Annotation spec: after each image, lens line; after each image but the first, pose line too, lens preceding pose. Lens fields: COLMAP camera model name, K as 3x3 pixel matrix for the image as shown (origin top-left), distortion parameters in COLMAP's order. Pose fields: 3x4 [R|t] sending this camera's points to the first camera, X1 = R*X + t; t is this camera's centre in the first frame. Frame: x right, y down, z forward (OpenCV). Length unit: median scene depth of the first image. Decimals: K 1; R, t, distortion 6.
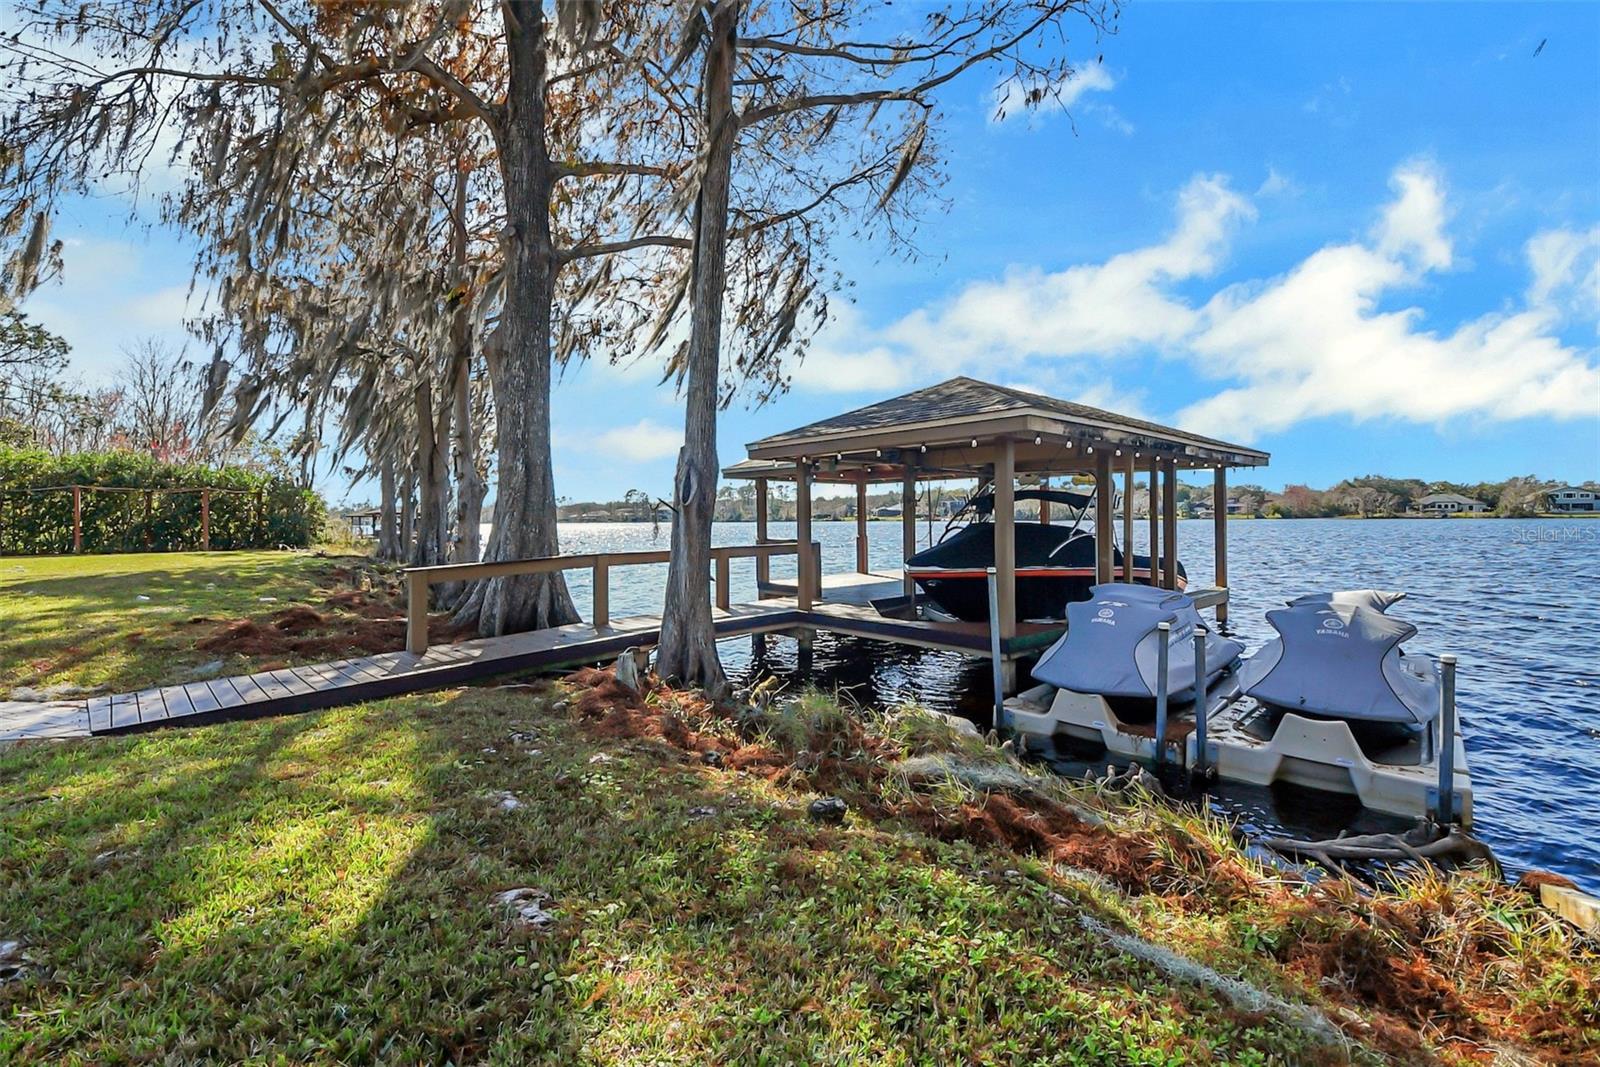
lens RADIAL K [[693.3, 0, 798.7], [0, 693.3, 527.8], [0, 0, 1]] dist [-0.001090, -0.000035]
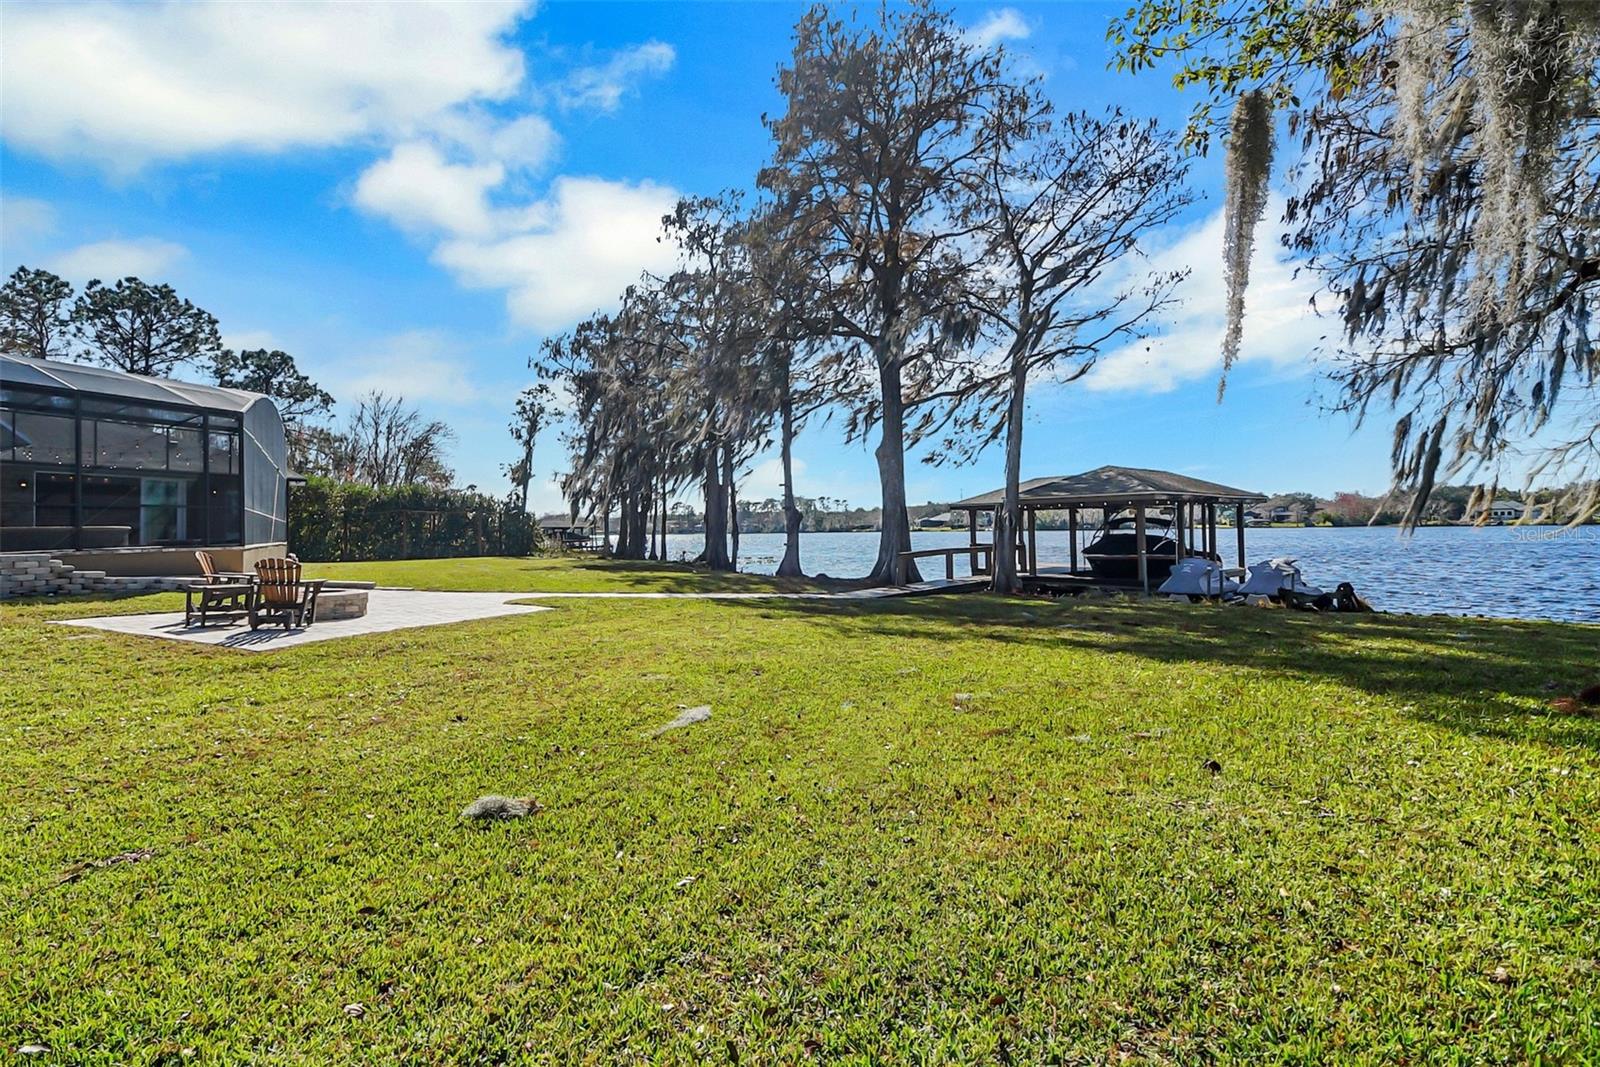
lens RADIAL K [[693.3, 0, 802.3], [0, 693.3, 531.4], [0, 0, 1]] dist [-0.001090, -0.000035]
pose [[0.998782, -0.005218, -0.049074, -0.962028], [0.004735, 0.999939, -0.009950, 0.000314], [0.049123, 0.009705, 0.998746, -1.850985]]
